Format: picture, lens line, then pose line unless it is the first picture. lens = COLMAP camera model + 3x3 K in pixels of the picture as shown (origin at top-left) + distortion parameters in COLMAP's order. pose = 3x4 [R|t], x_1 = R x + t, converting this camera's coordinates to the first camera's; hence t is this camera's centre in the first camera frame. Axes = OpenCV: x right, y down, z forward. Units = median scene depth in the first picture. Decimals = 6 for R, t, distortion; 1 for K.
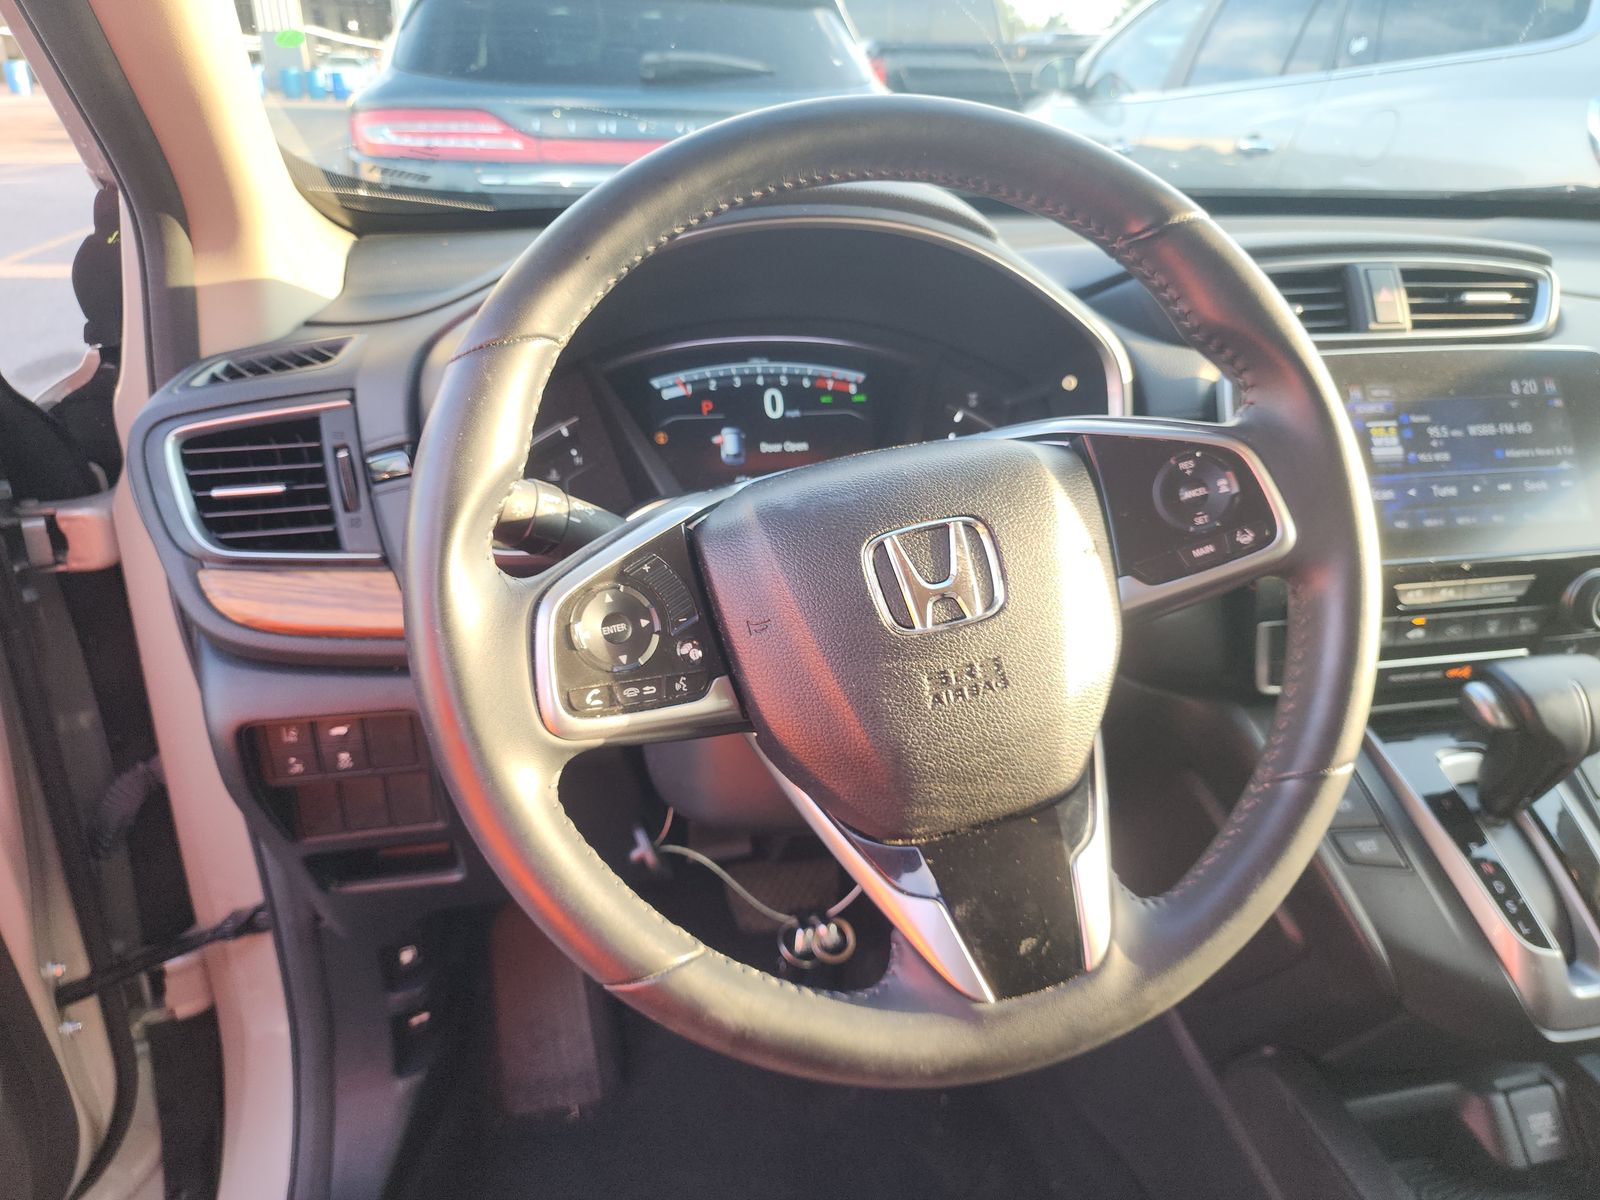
lens RADIAL K [[1080.2, 0, 831.6], [0, 1080.2, 591.7], [0, 0, 1]] dist [0.005676, 0.000730]
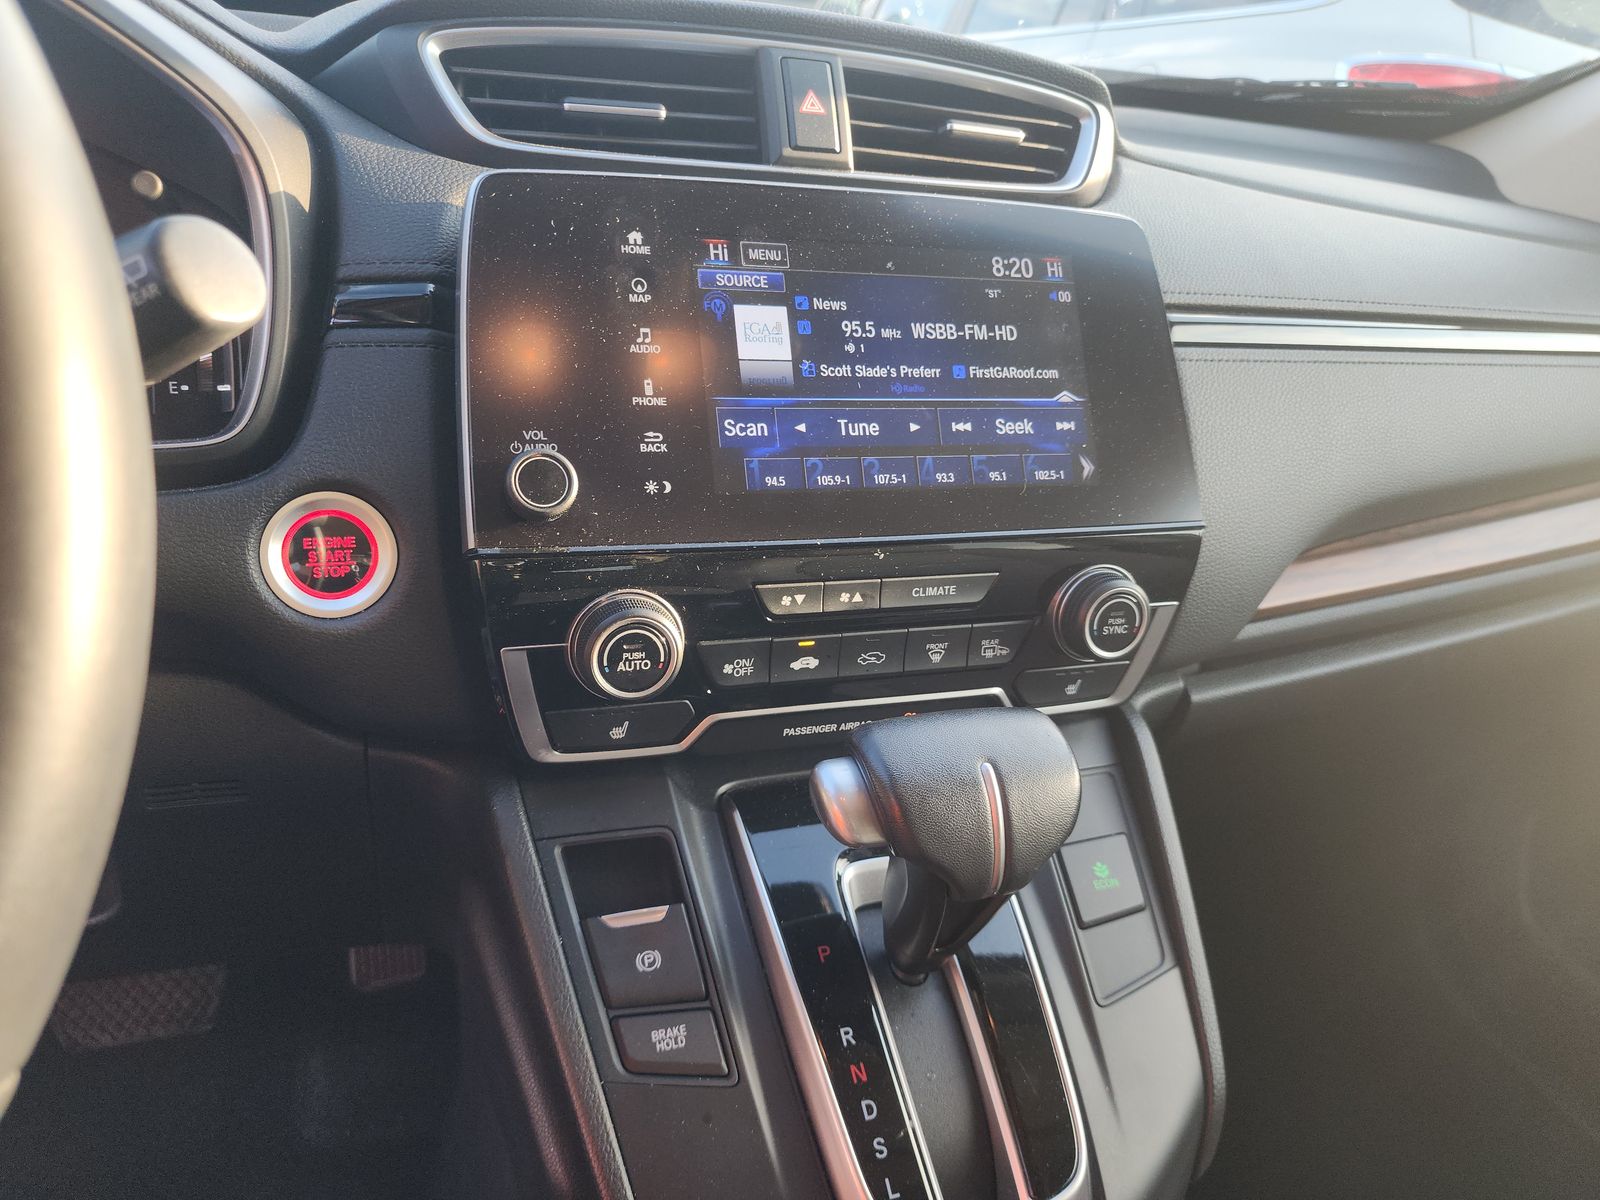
lens RADIAL K [[1055.9, 0, 800.0], [0, 1055.9, 600.0], [0, 0, 1]] dist [0.020983, -0.000287]
pose [[0.989544, 0.018785, 0.143003, 0.794090], [-0.026521, 0.998275, 0.052386, -0.047913], [-0.141773, -0.055631, 0.988335, 0.736242]]
